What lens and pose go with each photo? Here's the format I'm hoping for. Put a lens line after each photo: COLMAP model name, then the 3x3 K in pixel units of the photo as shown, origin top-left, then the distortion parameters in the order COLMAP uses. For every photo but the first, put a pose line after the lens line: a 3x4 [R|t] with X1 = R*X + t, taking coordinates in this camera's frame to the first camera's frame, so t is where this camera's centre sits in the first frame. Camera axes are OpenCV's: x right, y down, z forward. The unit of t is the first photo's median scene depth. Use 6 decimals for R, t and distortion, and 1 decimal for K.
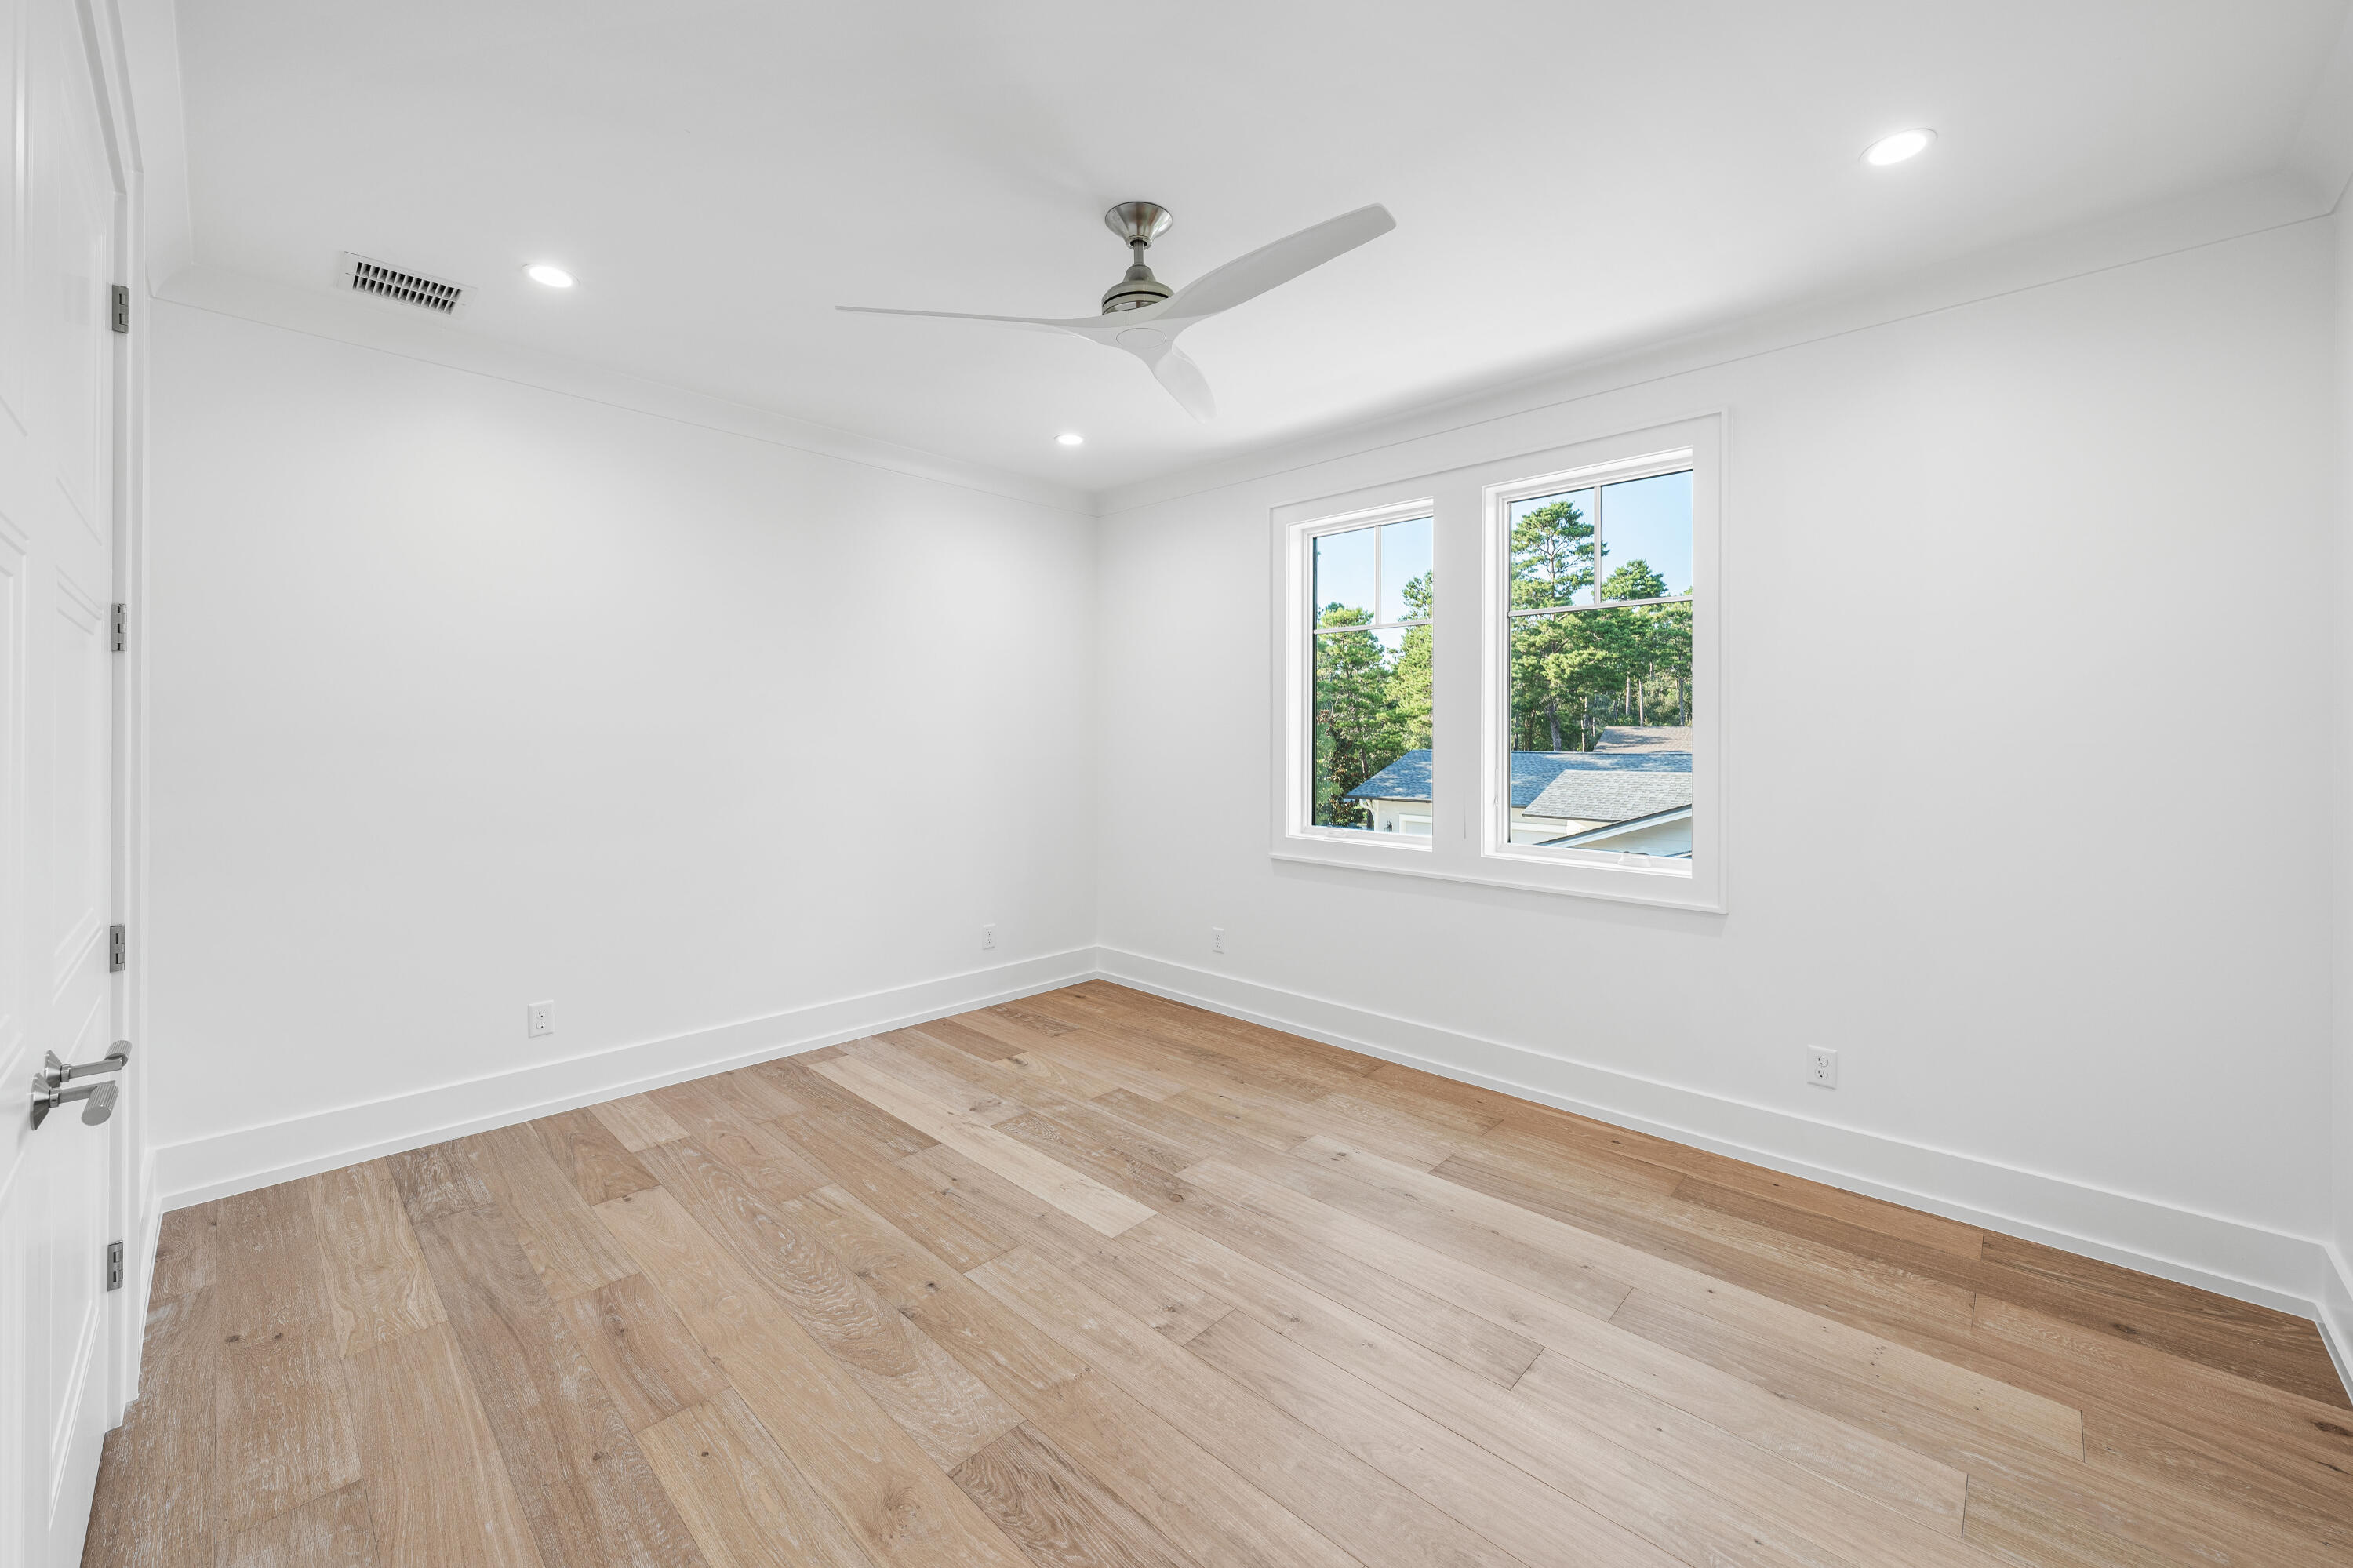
lens RADIAL K [[899.3, 0, 1173.7], [0, 899.3, 757.1], [0, 0, 1]] dist [0.000938, 0.000083]
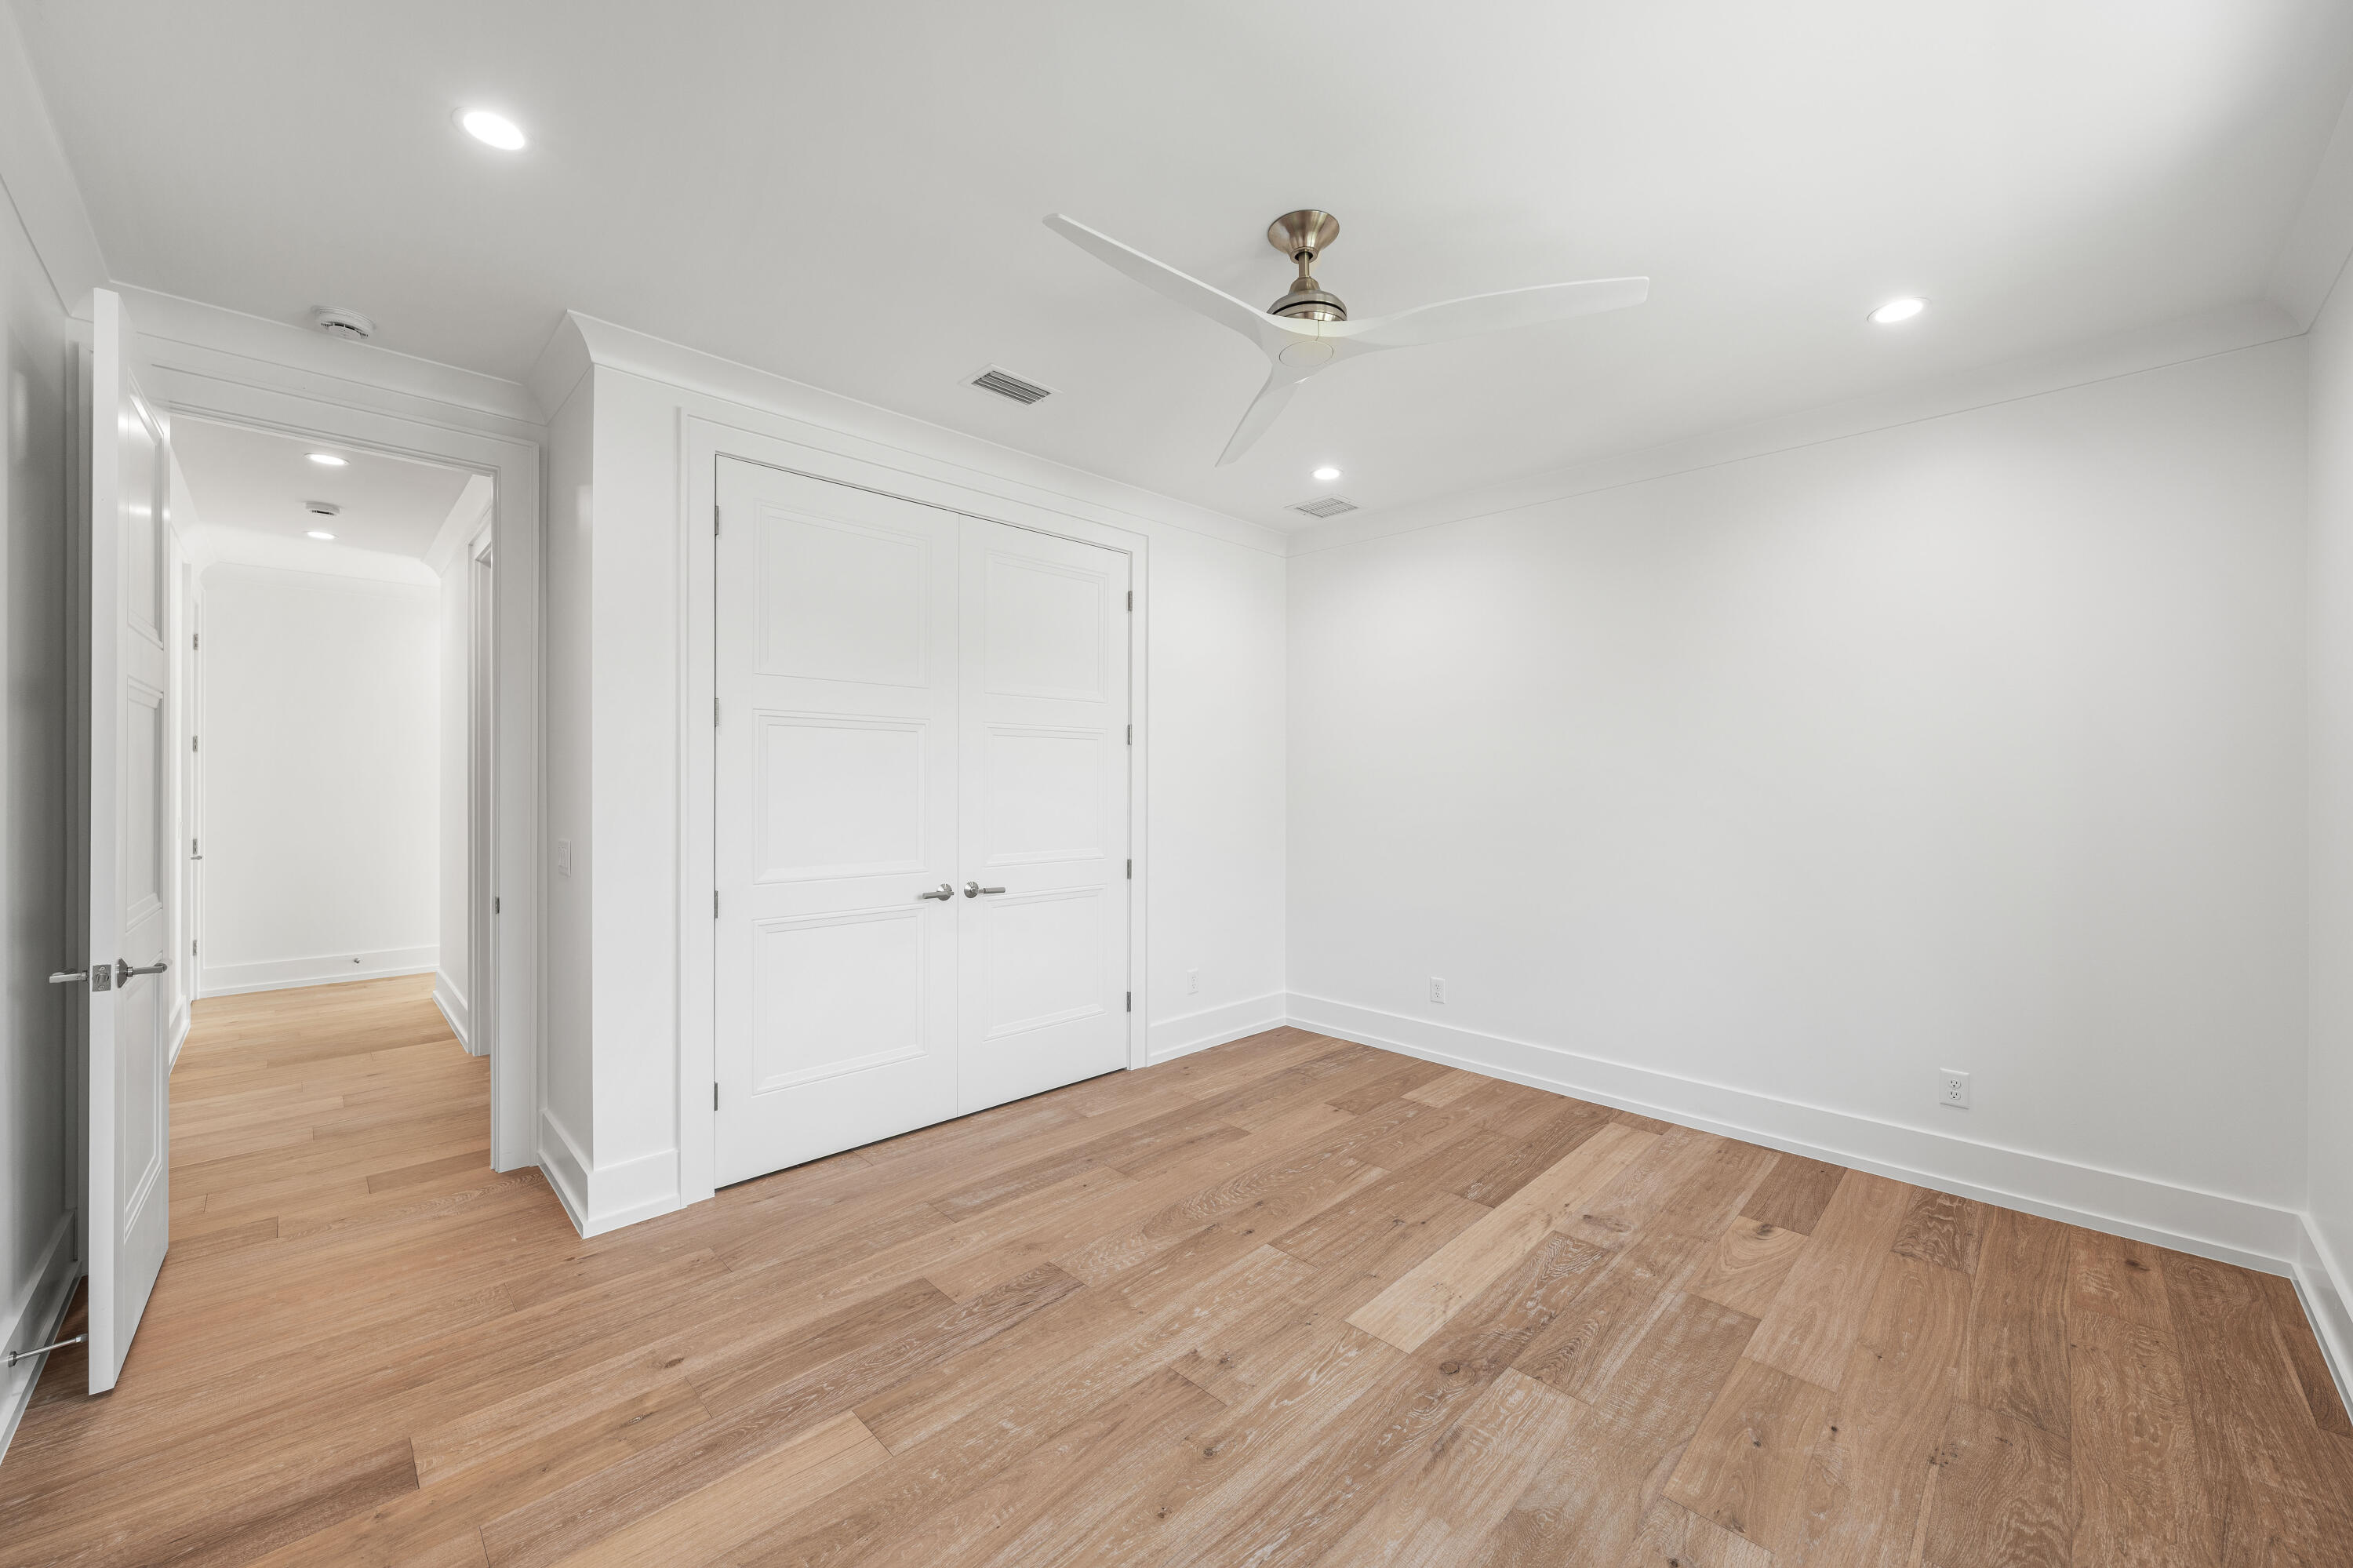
lens RADIAL K [[899.3, 0, 1173.7], [0, 899.3, 757.1], [0, 0, 1]] dist [0.000938, 0.000083]
pose [[-0.025577, -0.028728, -0.999260, 0.736862], [-0.027394, 0.999232, -0.028027, -0.006032], [0.999297, 0.026657, -0.026344, 0.711733]]
